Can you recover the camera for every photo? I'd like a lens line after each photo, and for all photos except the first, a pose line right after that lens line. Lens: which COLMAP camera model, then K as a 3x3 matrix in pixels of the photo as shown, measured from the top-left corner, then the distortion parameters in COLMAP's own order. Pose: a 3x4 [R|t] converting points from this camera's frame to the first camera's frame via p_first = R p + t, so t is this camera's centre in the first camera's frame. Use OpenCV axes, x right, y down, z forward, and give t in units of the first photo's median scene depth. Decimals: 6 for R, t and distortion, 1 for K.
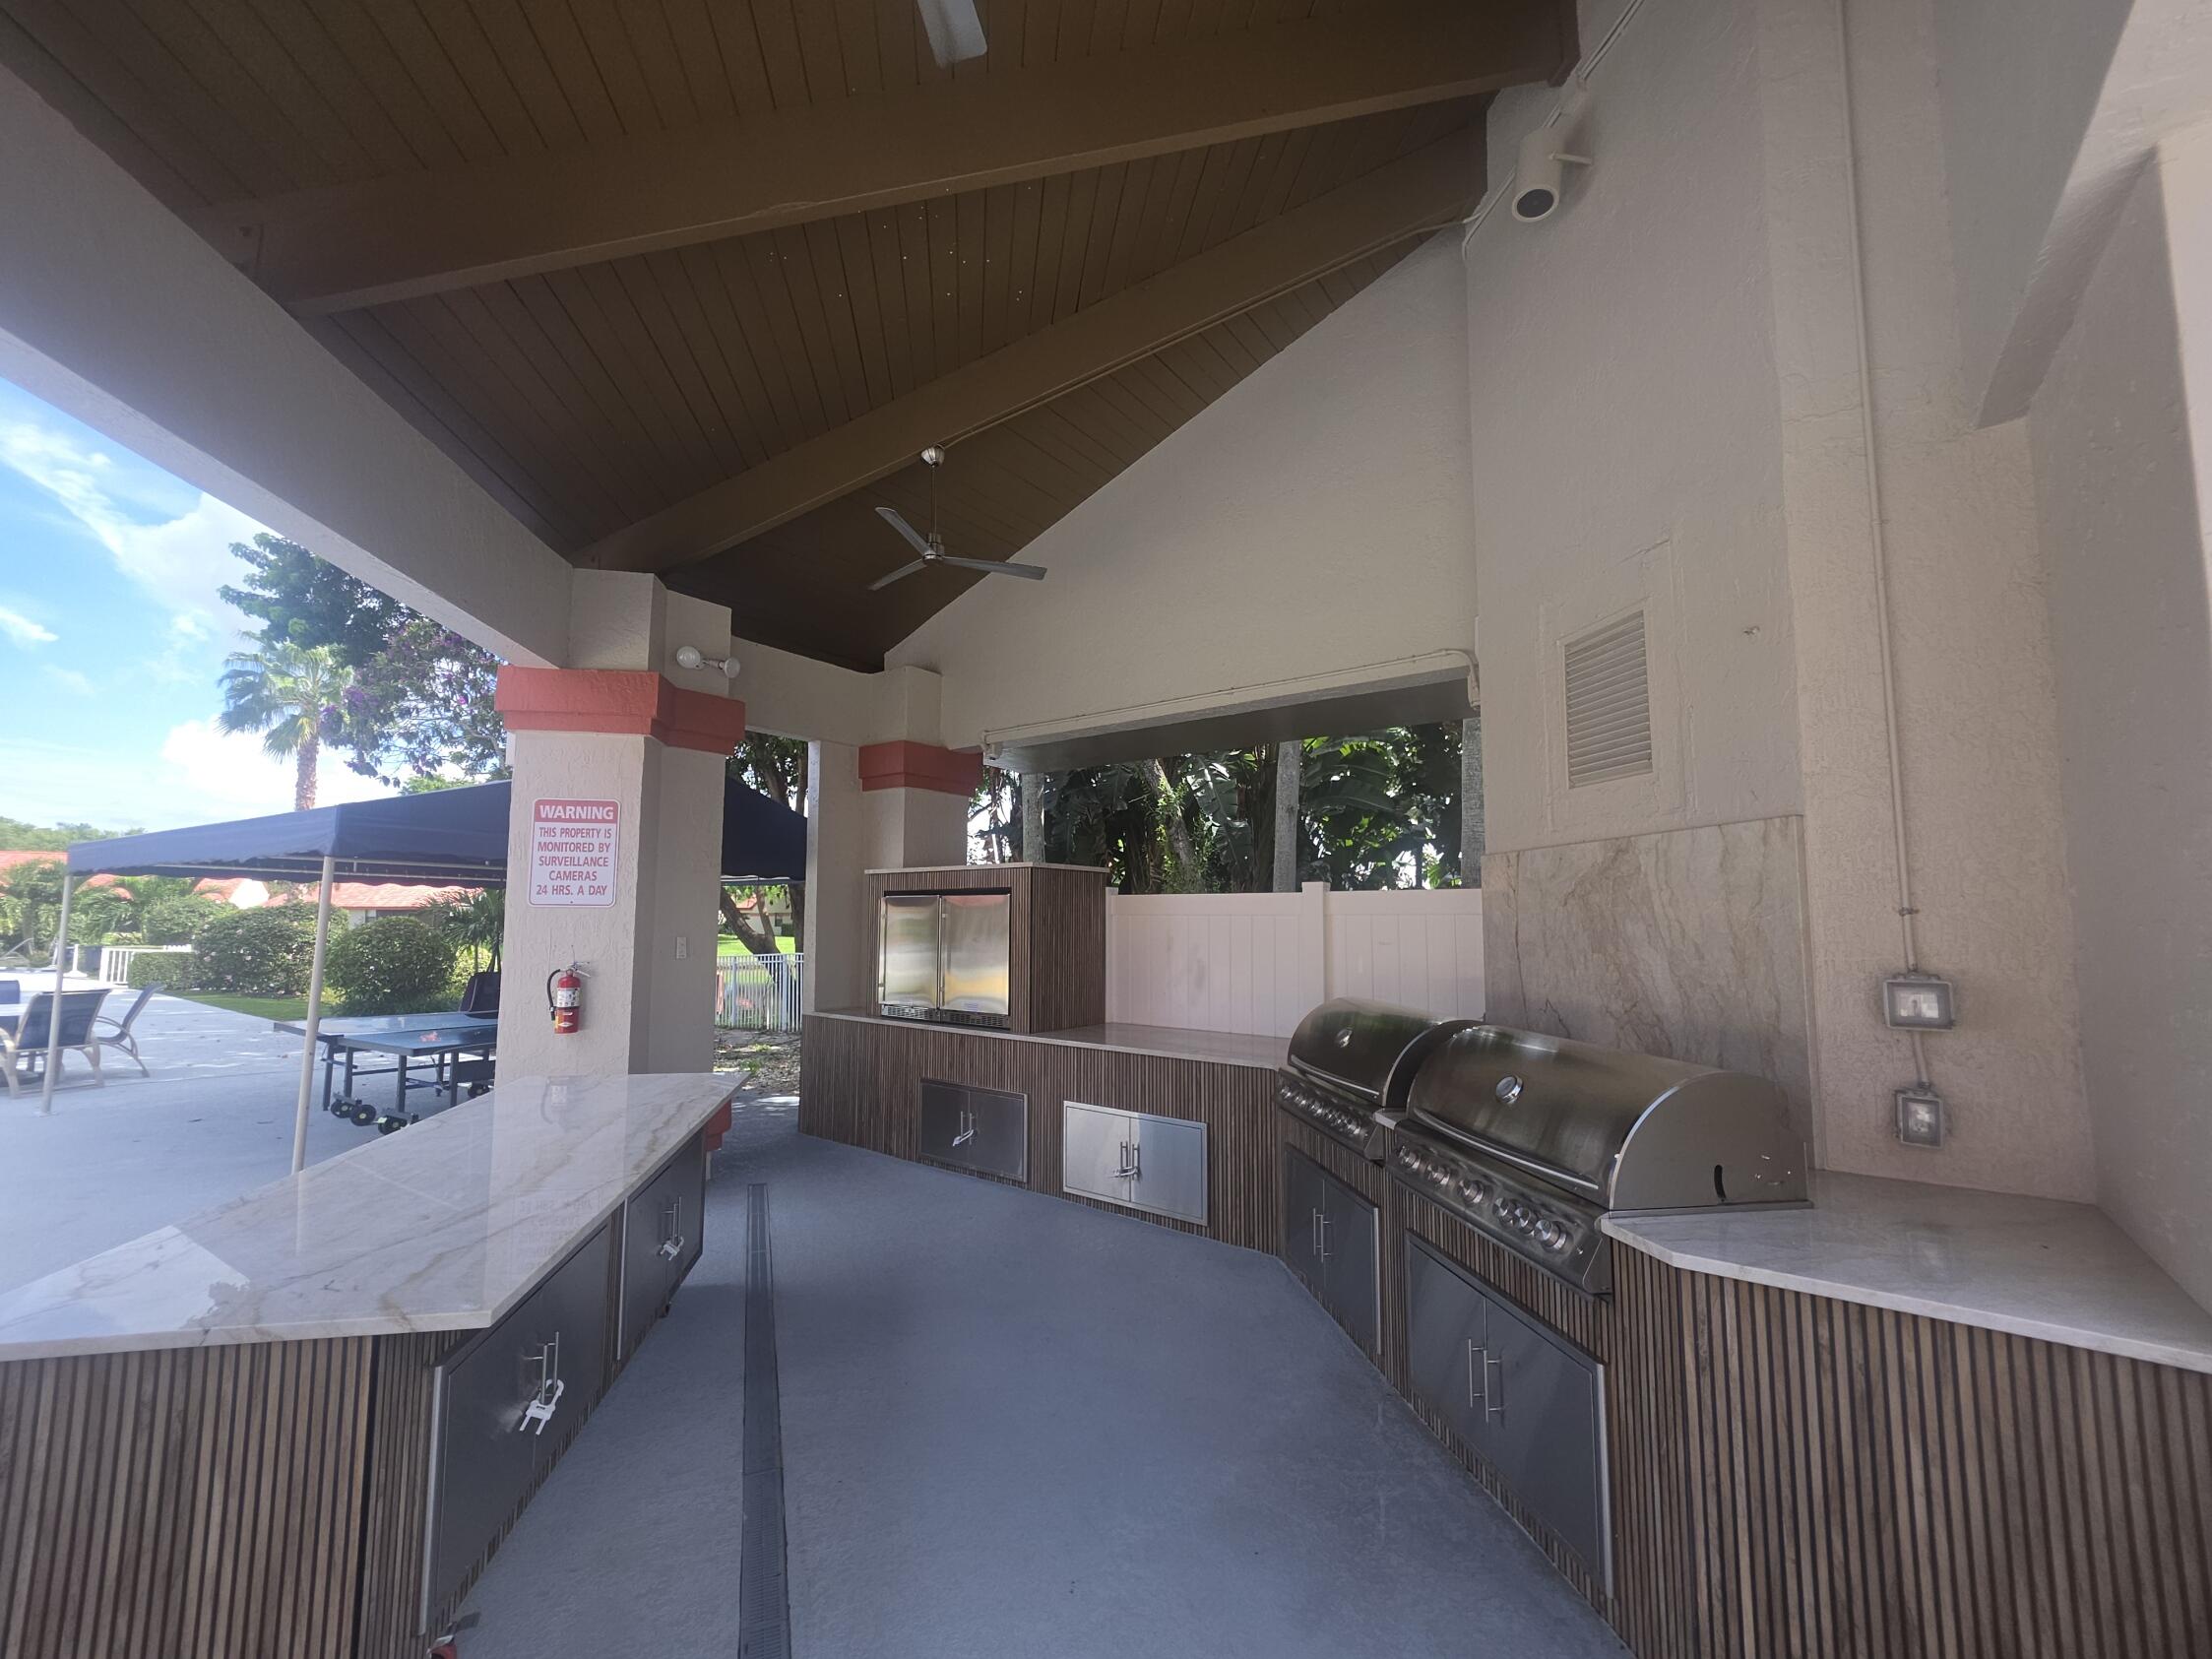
lens RADIAL K [[896.6, 0, 1106.0], [0, 896.6, 829.5], [0, 0, 1]] dist [-0.000370, 0.000211]
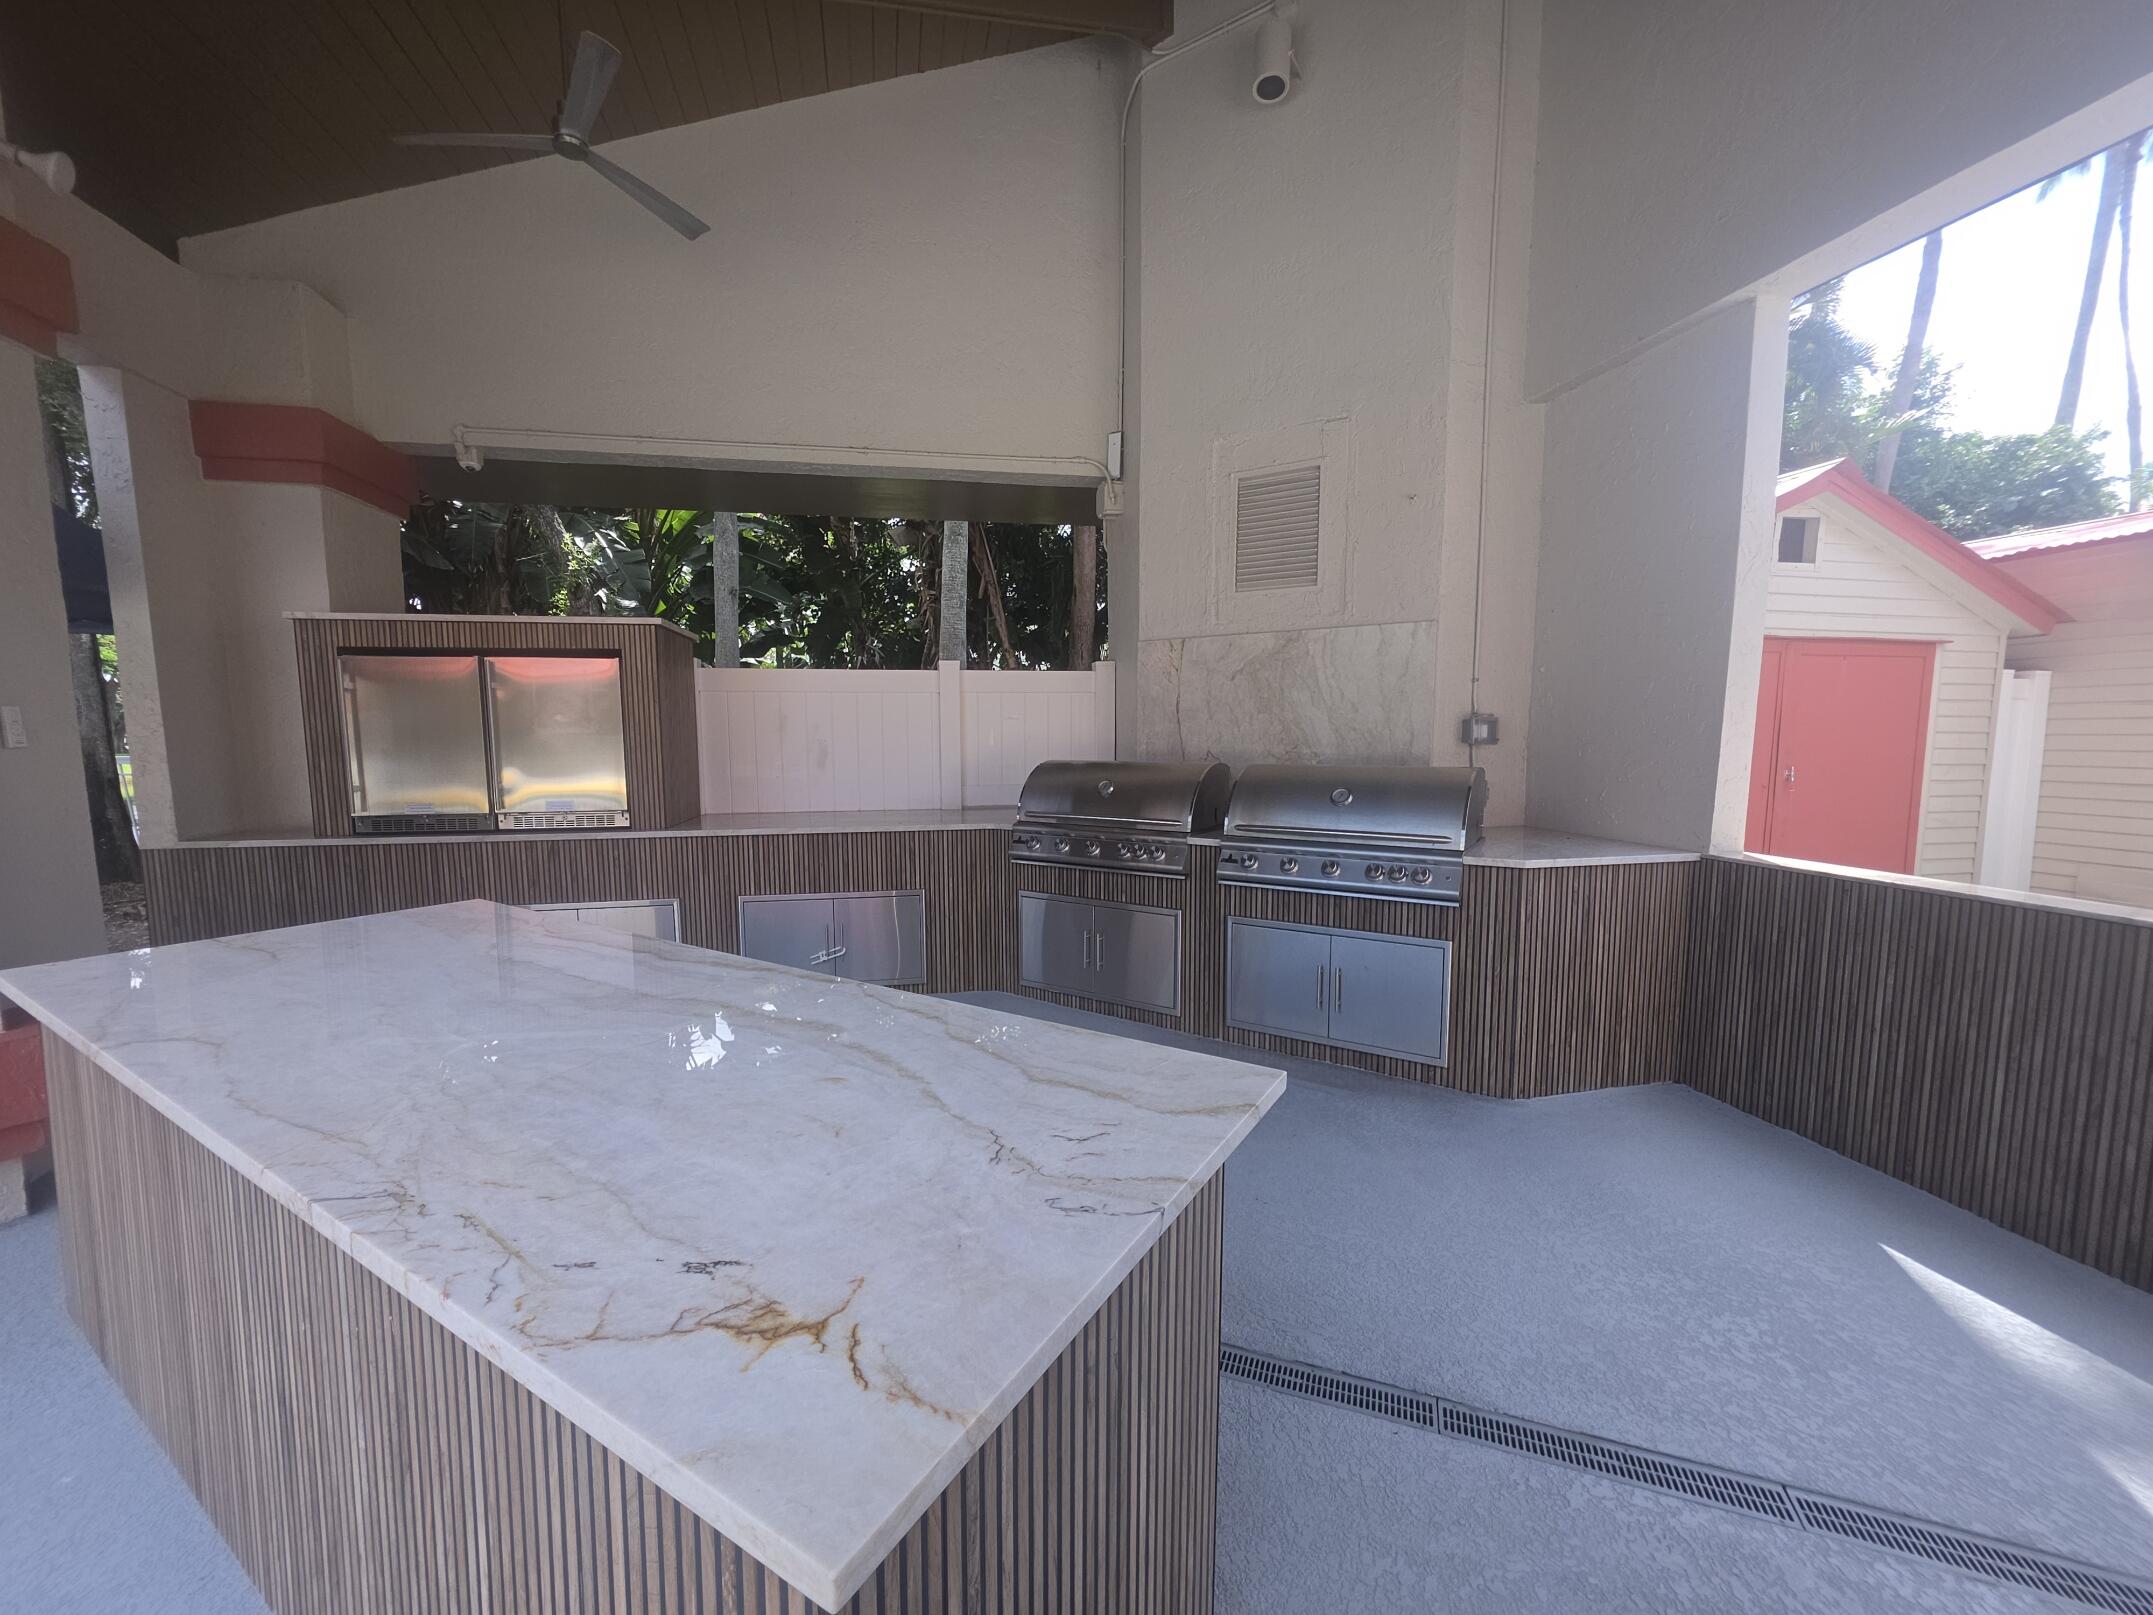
lens RADIAL K [[864.9, 0, 1076.5], [0, 864.9, 807.5], [0, 0, 1]] dist [-0.001489, -0.000129]
pose [[0.665487, -0.076681, 0.742460, -0.626132], [-0.066012, 0.984765, 0.160875, 0.079443], [-0.743485, -0.156071, 0.650286, 0.295028]]
